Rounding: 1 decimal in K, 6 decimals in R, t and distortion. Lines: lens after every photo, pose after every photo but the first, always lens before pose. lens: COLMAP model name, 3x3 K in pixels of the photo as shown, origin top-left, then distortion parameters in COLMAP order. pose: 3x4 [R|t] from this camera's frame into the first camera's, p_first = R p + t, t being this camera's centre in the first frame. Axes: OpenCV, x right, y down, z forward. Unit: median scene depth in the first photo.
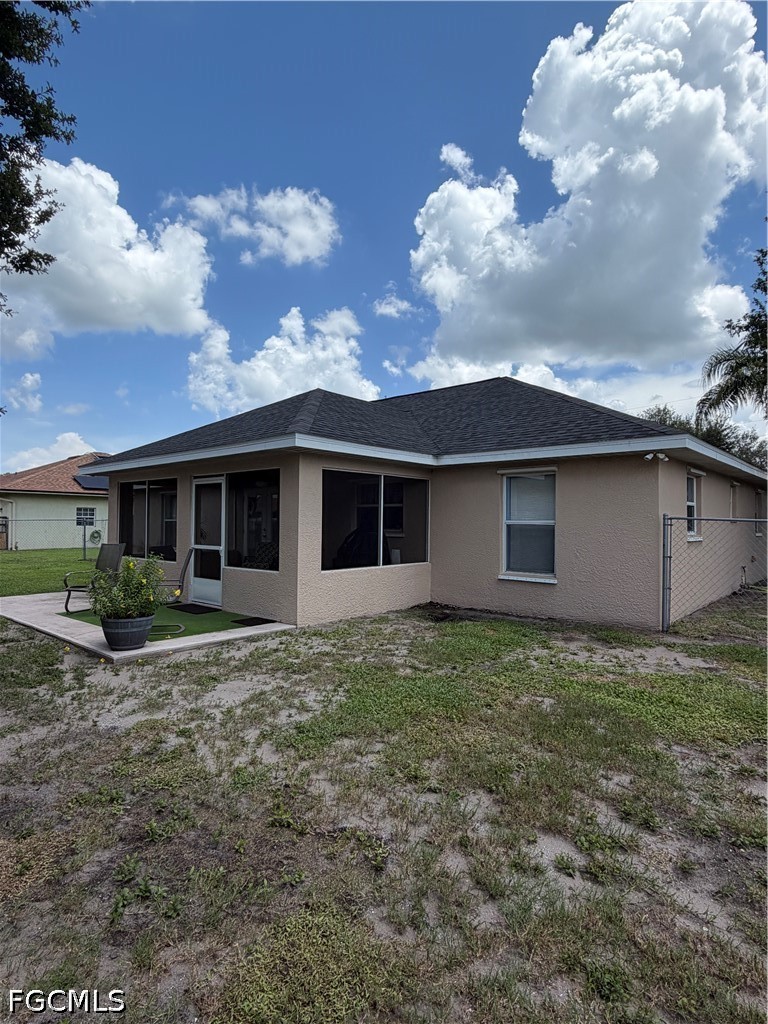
lens RADIAL K [[567.2, 0, 380.8], [0, 567.2, 518.2], [0, 0, 1]] dist [-0.005076, 0.002718]
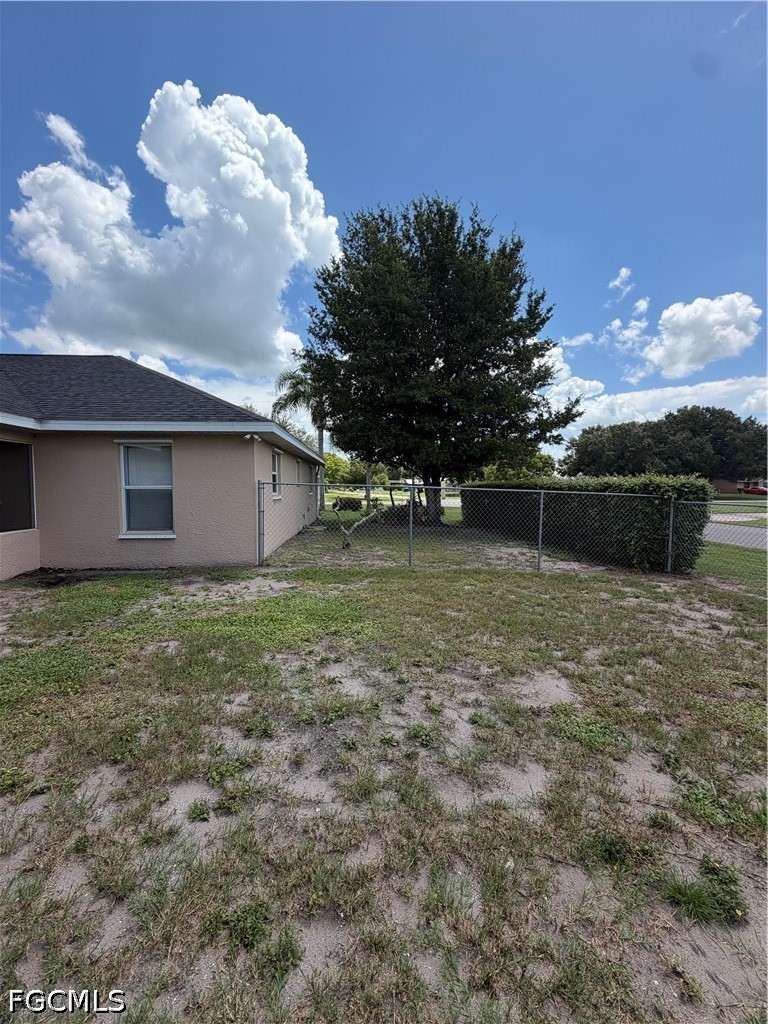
lens RADIAL K [[408.3, 0, 384.6], [0, 408.3, 506.0], [0, 0, 1]] dist [-0.002175, 0.000563]
pose [[0.709652, -0.041666, 0.703319, 0.026993], [0.002930, 0.998416, 0.056192, 0.000596], [-0.704546, -0.037816, 0.708650, 0.108375]]
